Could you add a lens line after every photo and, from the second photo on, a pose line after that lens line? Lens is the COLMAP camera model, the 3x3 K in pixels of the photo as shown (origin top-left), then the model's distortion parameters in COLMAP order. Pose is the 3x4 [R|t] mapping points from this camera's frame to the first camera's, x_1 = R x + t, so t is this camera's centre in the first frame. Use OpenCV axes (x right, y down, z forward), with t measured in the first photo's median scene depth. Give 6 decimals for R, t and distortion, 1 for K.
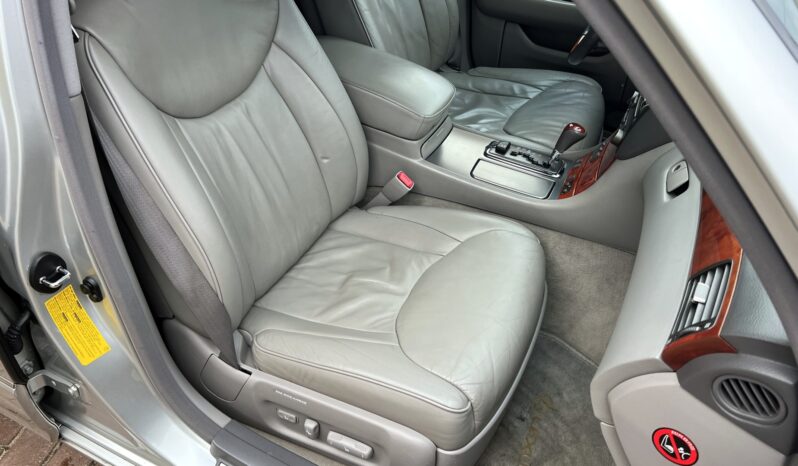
lens RADIAL K [[616.4, 0, 395.7], [0, 616.4, 232.9], [0, 0, 1]] dist [0.074943, -0.131909]
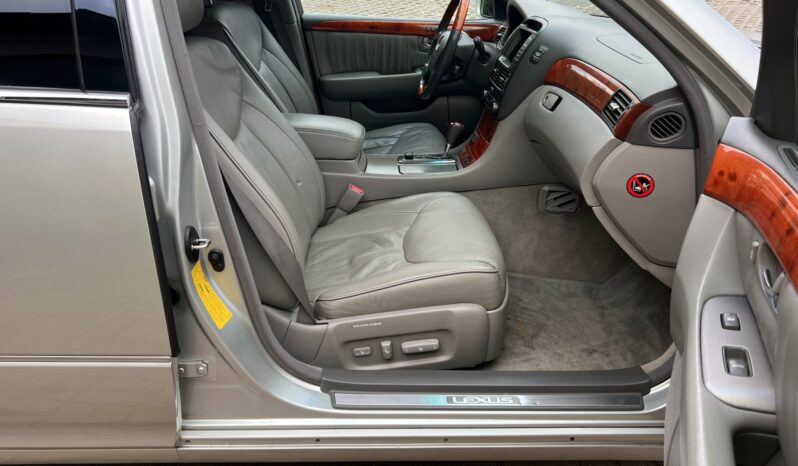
lens RADIAL K [[616.4, 0, 395.7], [0, 616.4, 232.9], [0, 0, 1]] dist [0.074943, -0.131909]
pose [[0.889495, -0.263741, 0.373149, -0.471261], [0.351514, 0.916699, -0.190002, 0.307961], [-0.291954, 0.300173, 0.908107, -0.191669]]
